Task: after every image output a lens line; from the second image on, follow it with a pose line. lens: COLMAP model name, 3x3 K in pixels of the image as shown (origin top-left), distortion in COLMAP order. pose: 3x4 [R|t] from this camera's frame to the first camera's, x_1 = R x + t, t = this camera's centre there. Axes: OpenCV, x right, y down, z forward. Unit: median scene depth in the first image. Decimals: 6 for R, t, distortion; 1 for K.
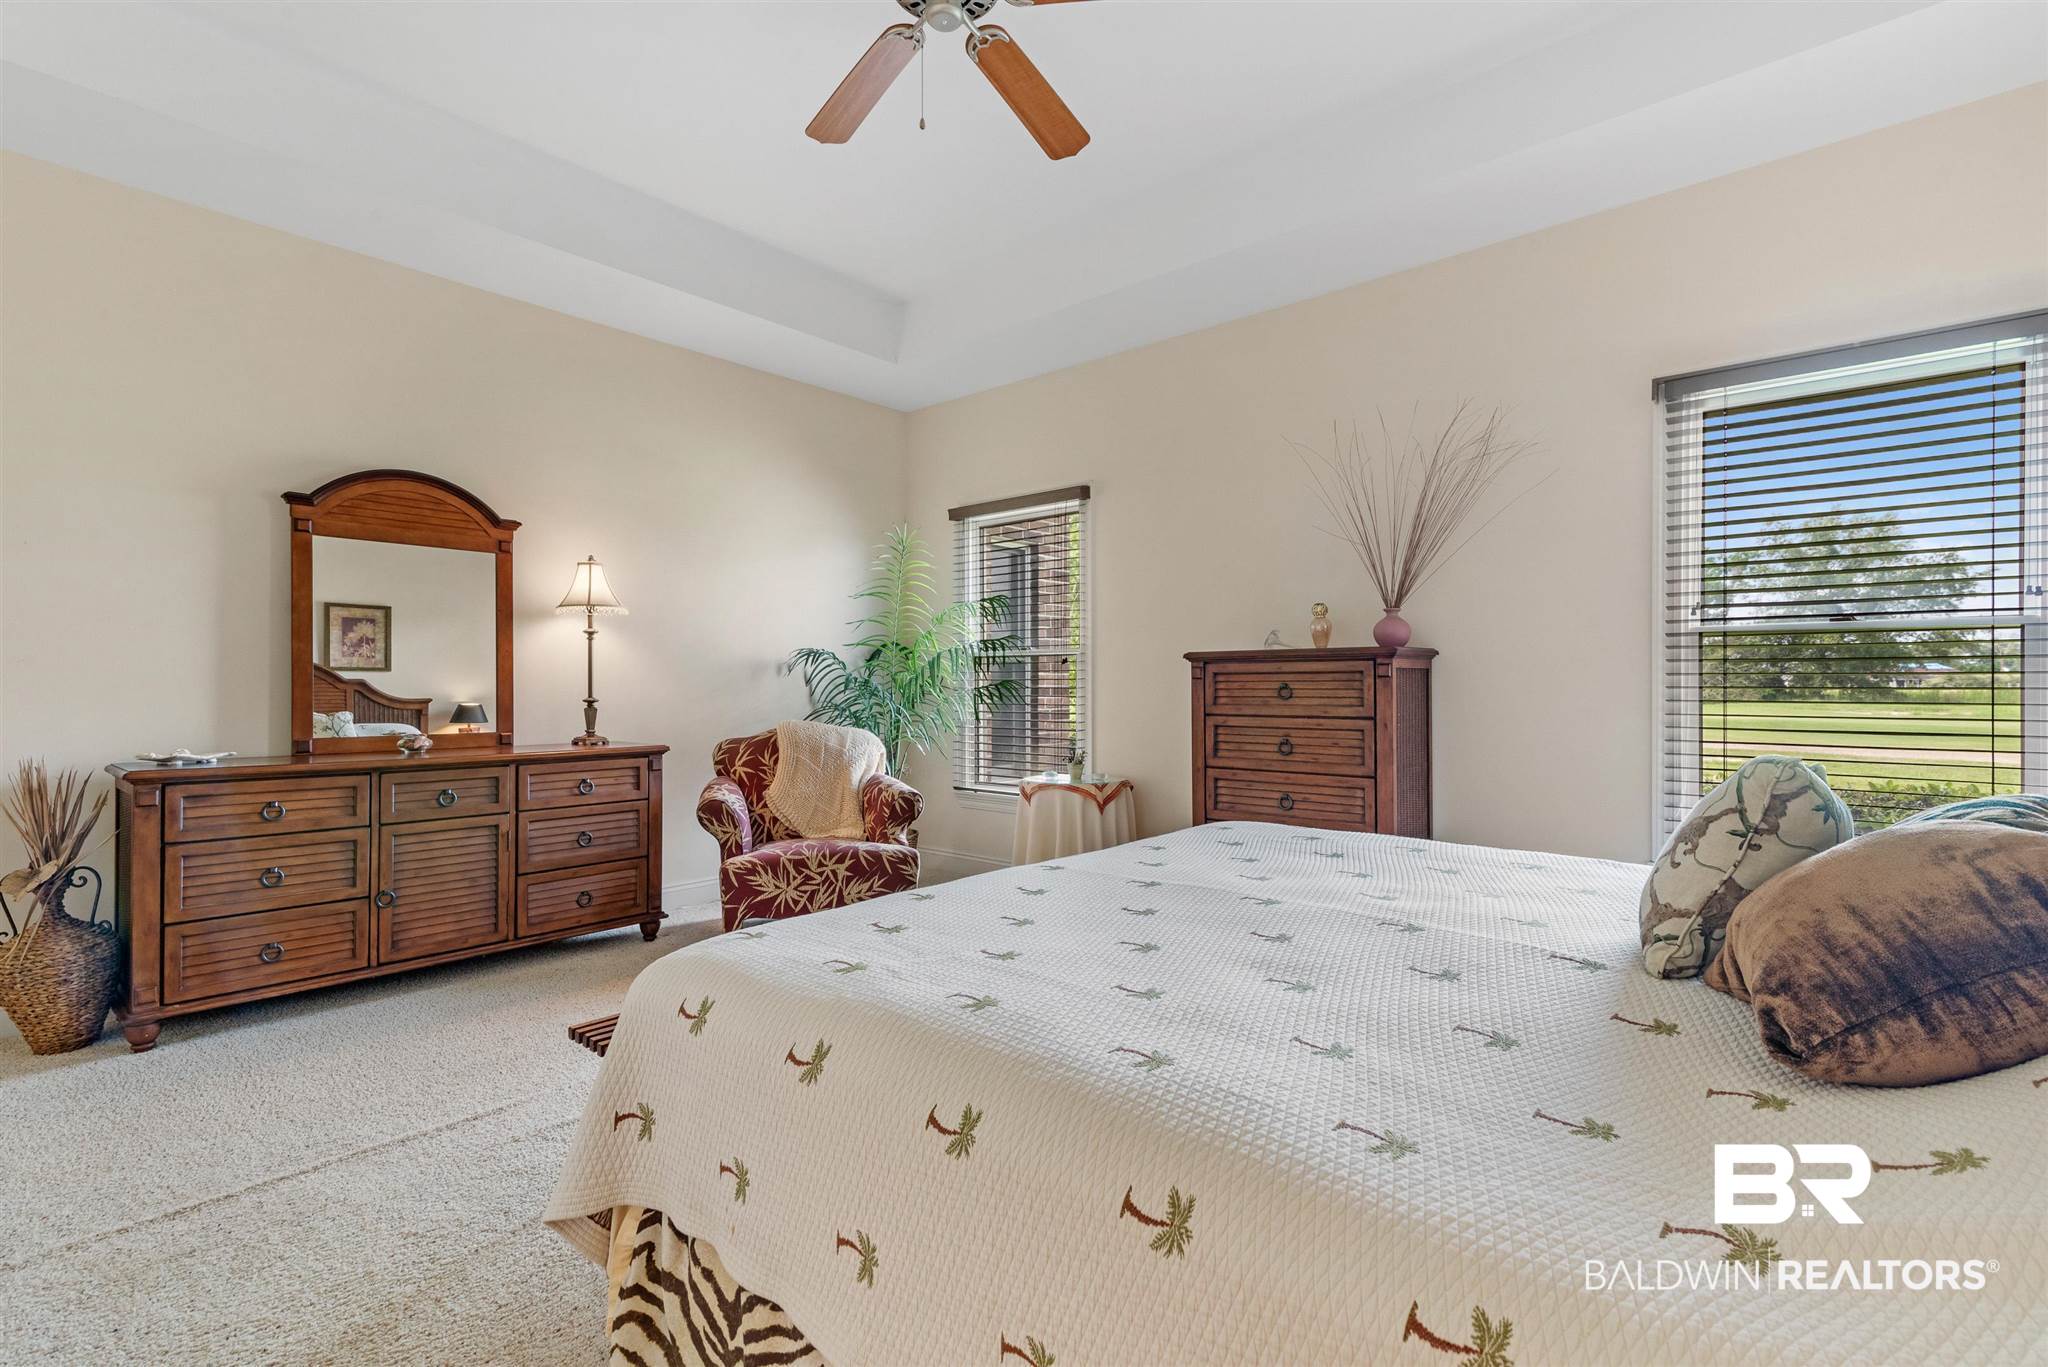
lens RADIAL K [[942.7, 0, 1033.9], [0, 942.7, 687.8], [0, 0, 1]] dist [0.001752, -0.000054]
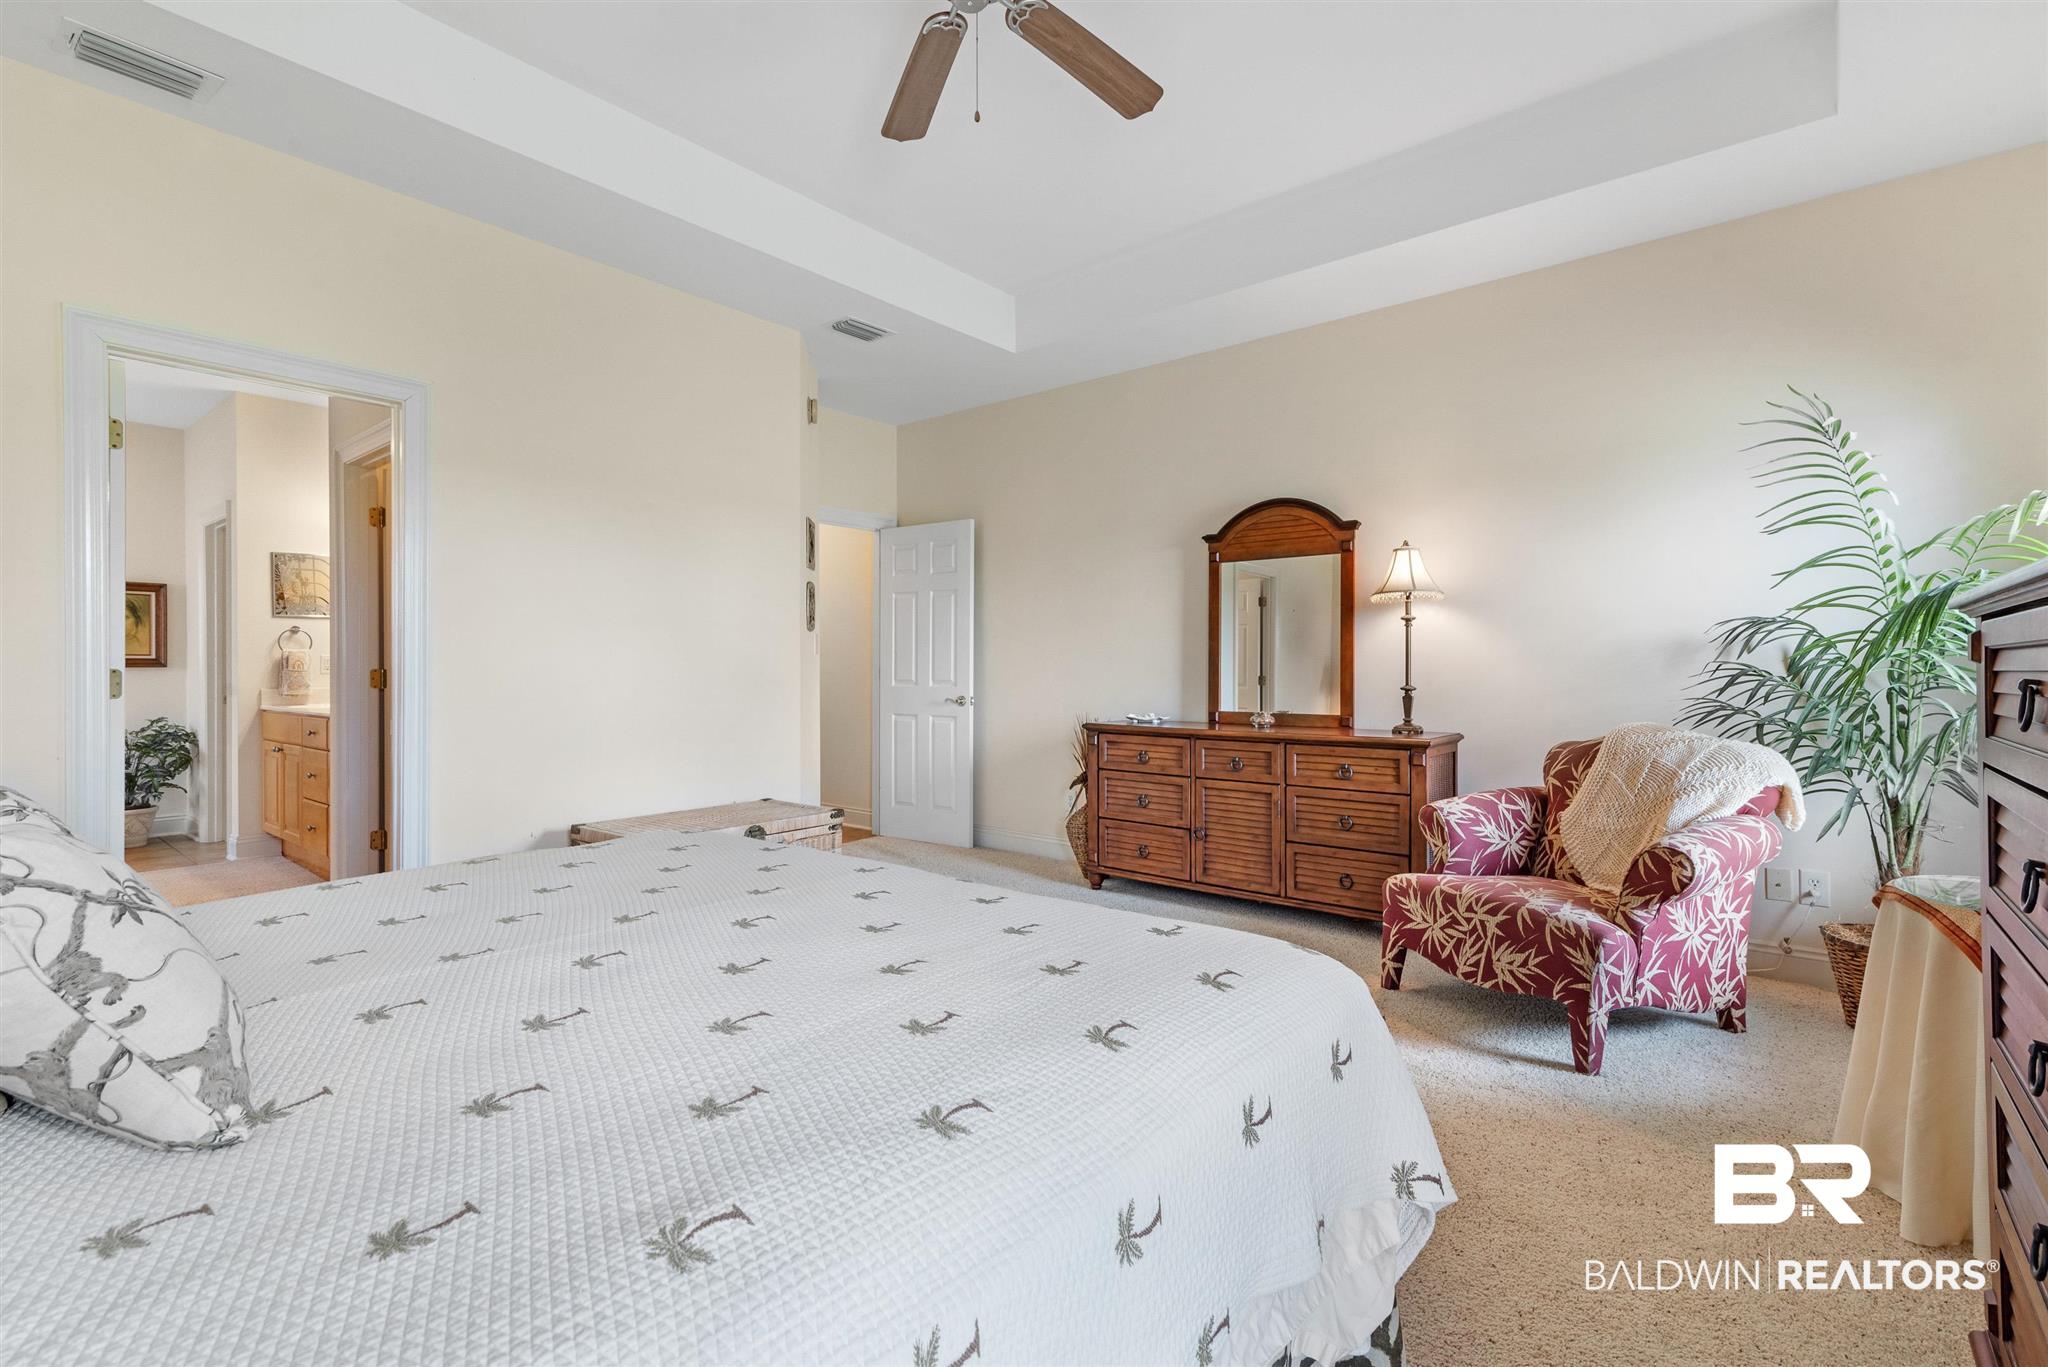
lens RADIAL K [[942.7, 0, 1031.1], [0, 942.7, 669.1], [0, 0, 1]] dist [0.001752, -0.000054]
pose [[0.004770, -0.000734, -0.999988, 0.539737], [-0.002511, 0.999997, -0.000746, -0.005371], [0.999985, 0.002514, 0.004769, 0.642144]]
